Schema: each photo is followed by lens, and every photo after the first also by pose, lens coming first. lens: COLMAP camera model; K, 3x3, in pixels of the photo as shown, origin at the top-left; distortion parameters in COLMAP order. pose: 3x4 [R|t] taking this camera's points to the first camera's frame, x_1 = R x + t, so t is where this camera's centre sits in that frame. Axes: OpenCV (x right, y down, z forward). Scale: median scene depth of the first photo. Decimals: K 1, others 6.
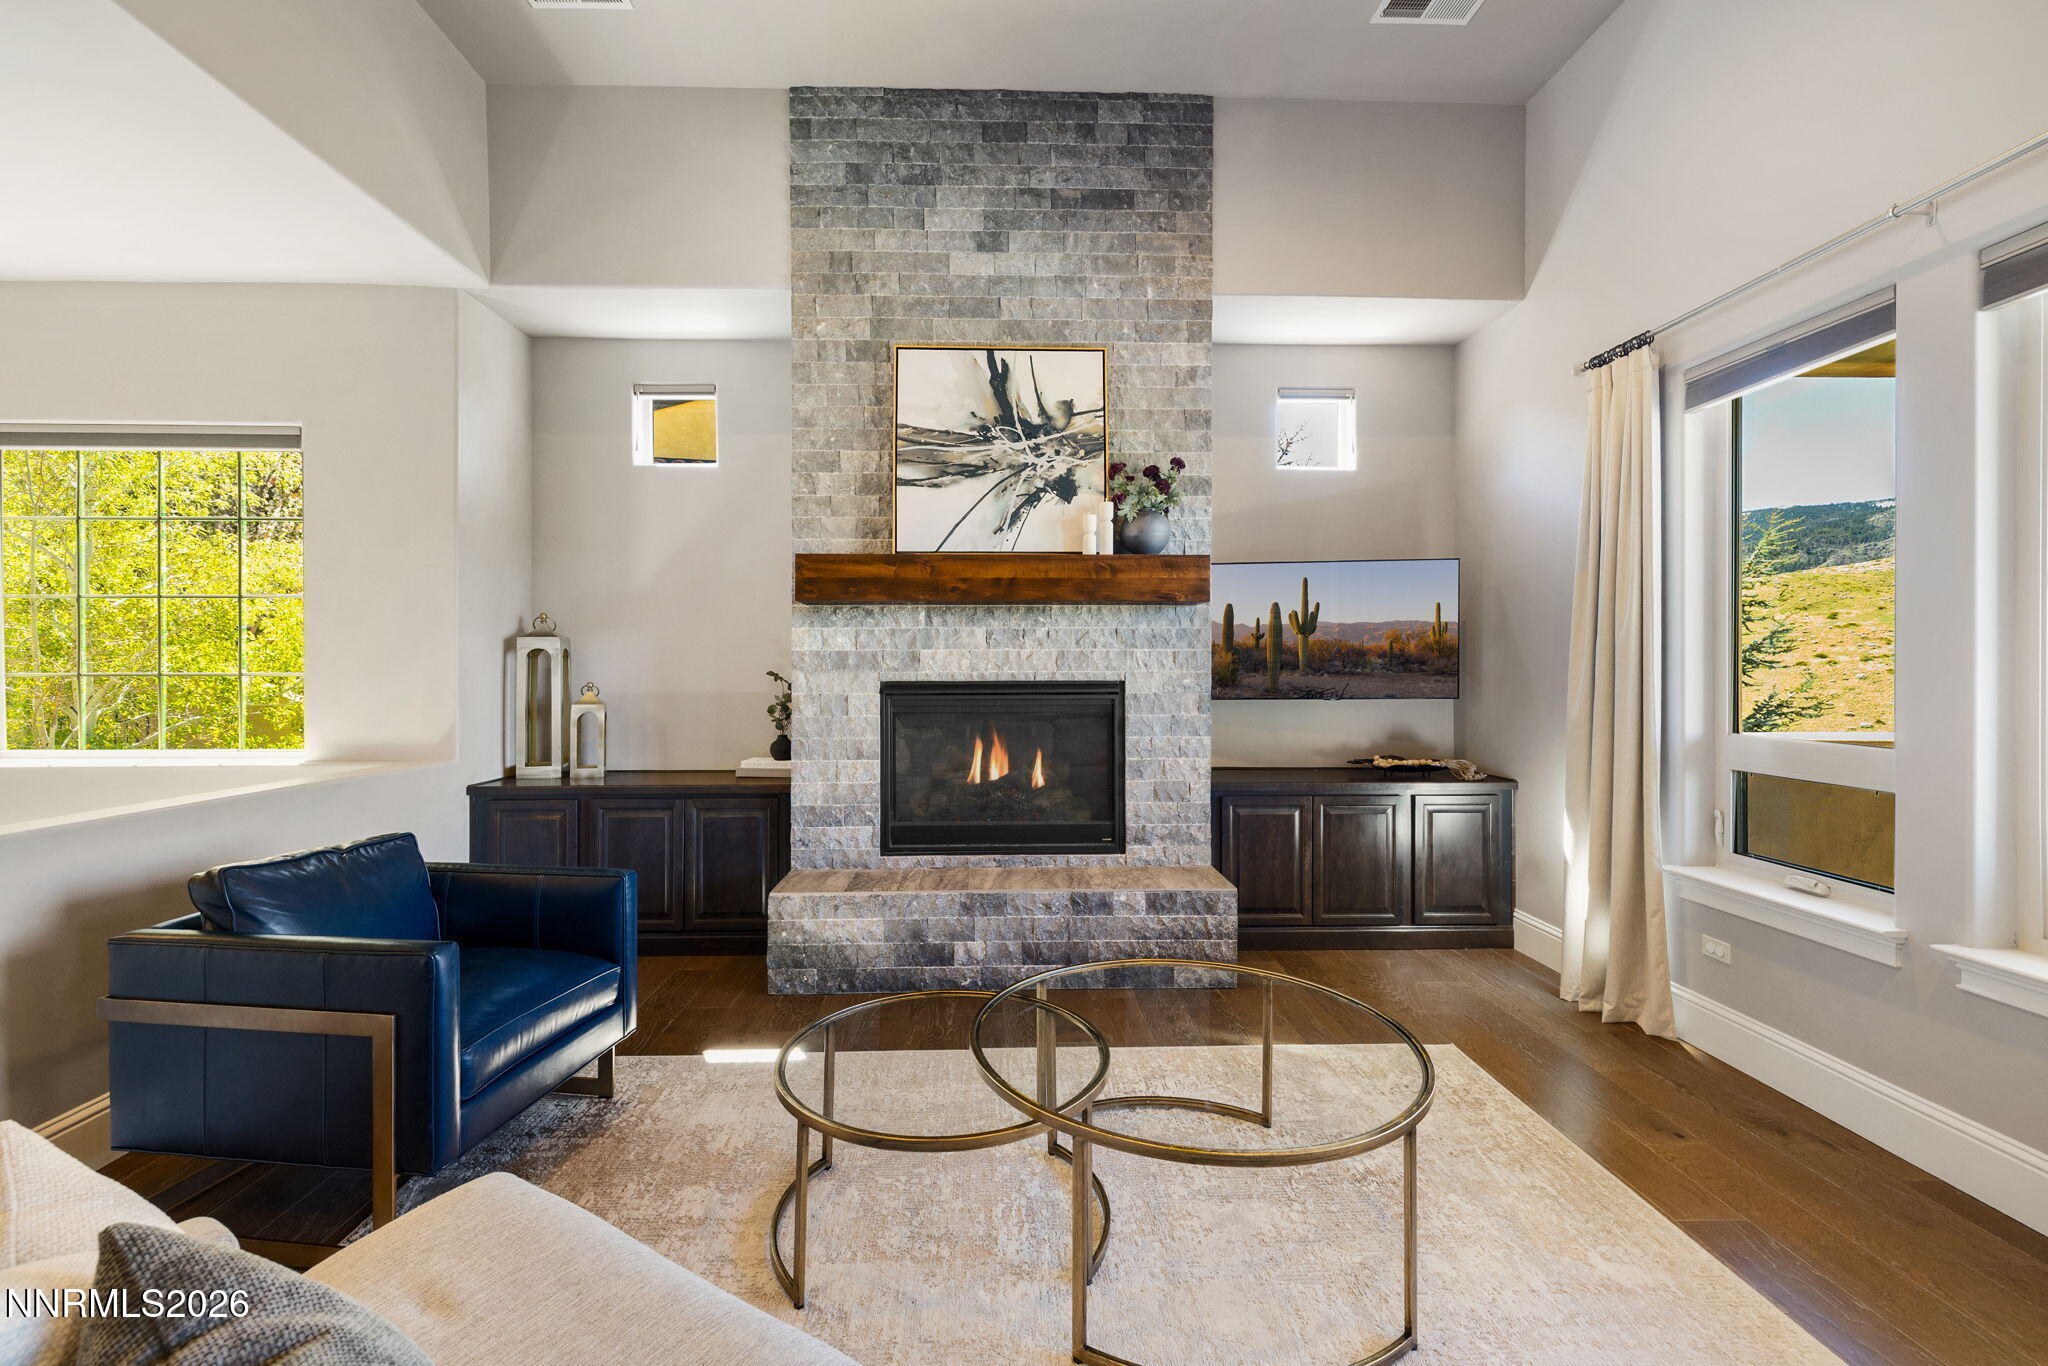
lens RADIAL K [[883.4, 0, 1021.0], [0, 883.4, 670.4], [0, 0, 1]] dist [0.000317, 0.000188]
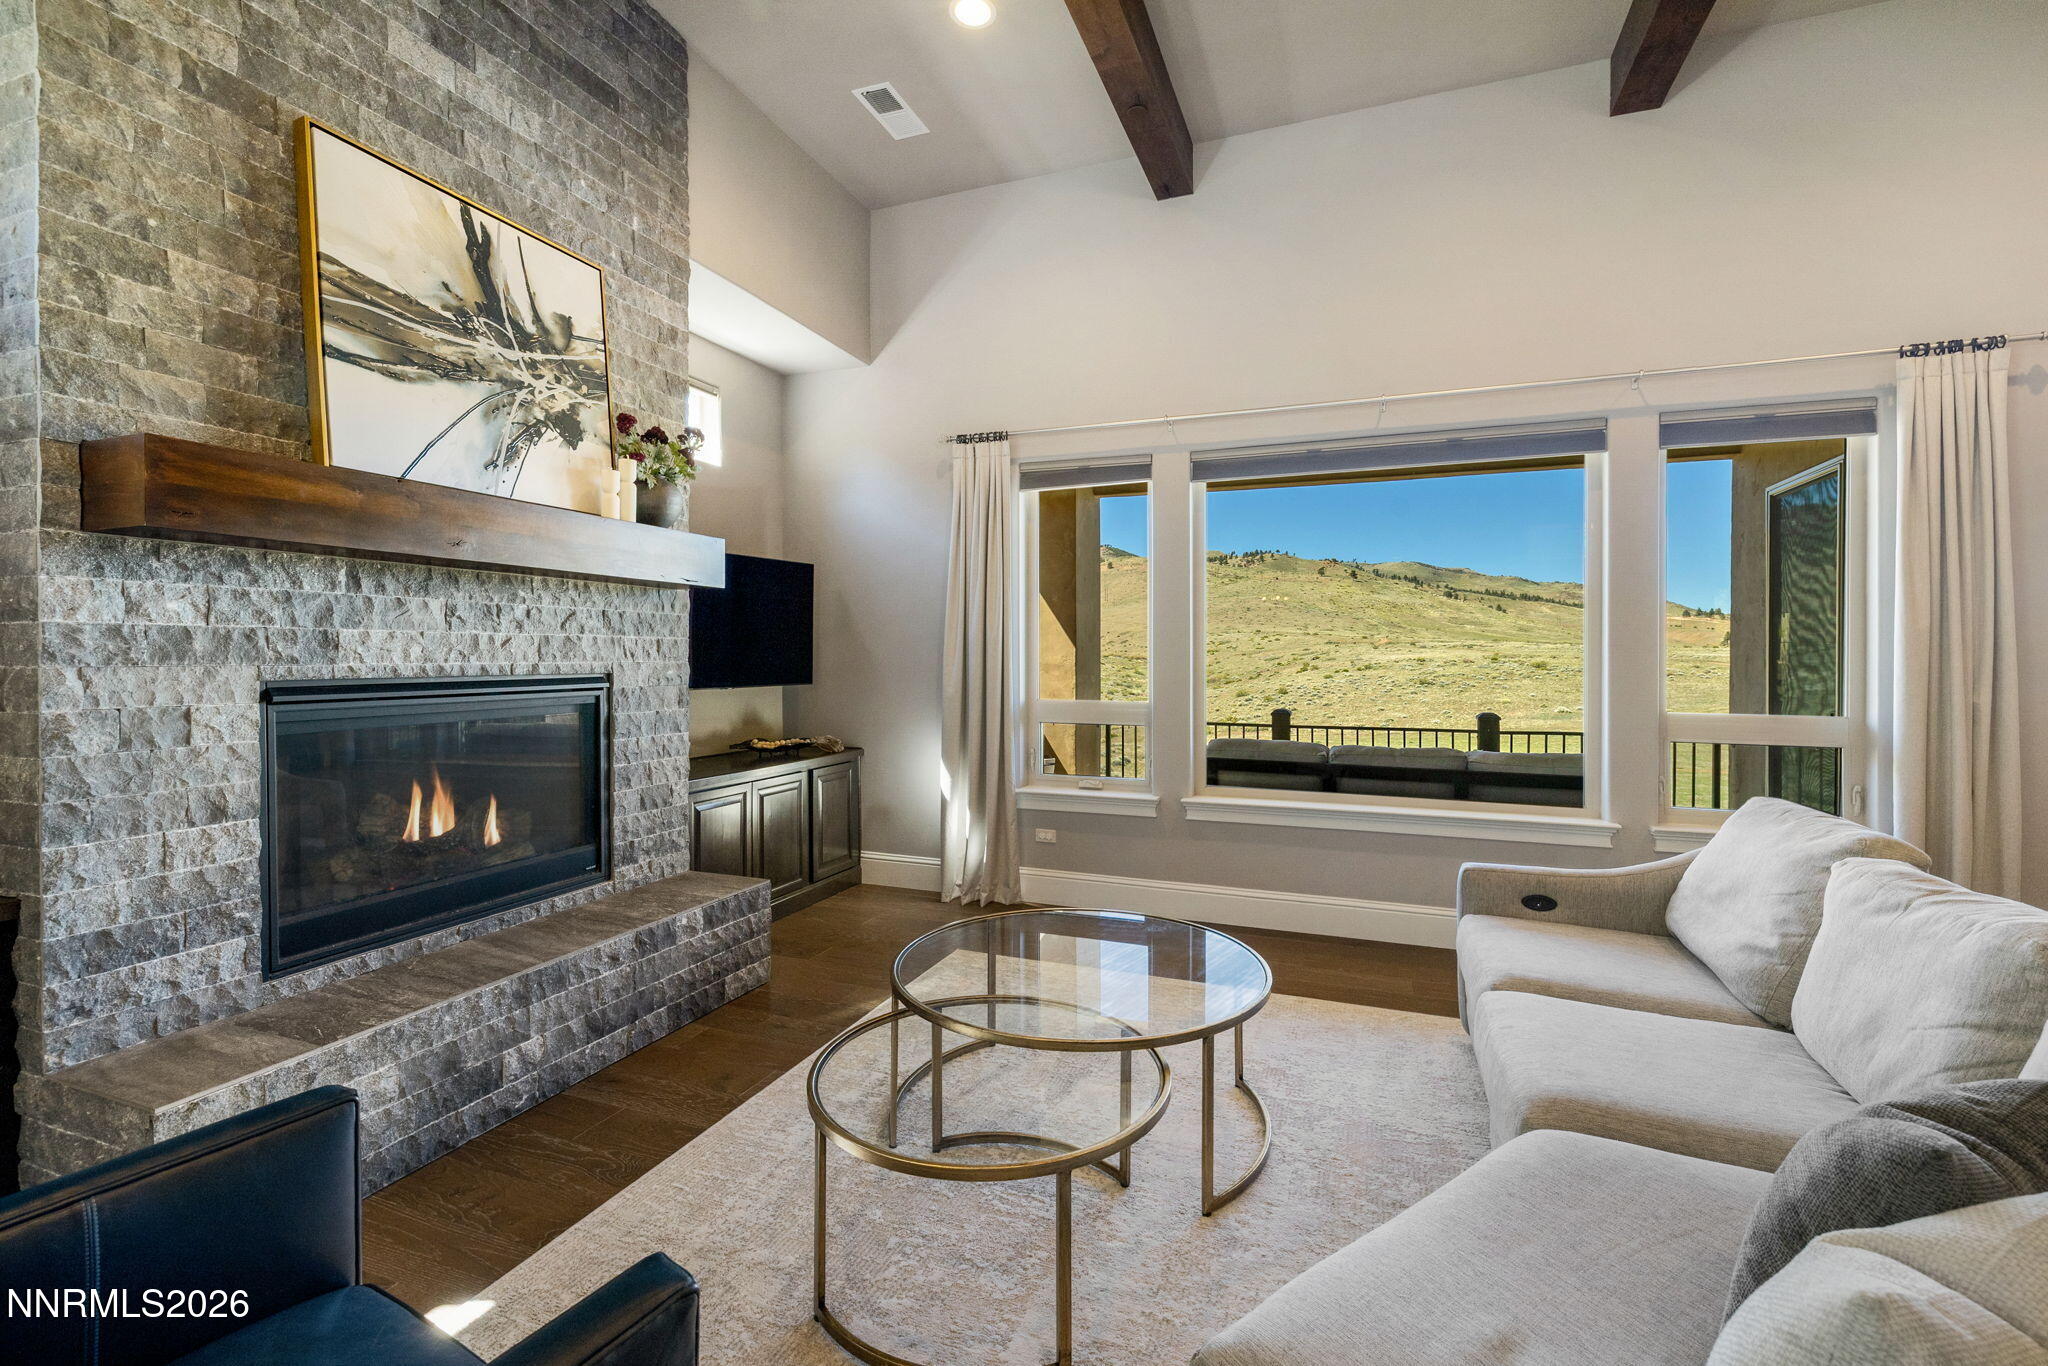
lens RADIAL K [[865.8, 0, 1026.4], [0, 865.8, 661.4], [0, 0, 1]] dist [0.000886, 0.000056]
pose [[0.385180, -0.003418, 0.922835, -0.491404], [-0.001048, 0.999991, 0.004142, -0.003424], [-0.922841, -0.002562, 0.385173, 0.322159]]
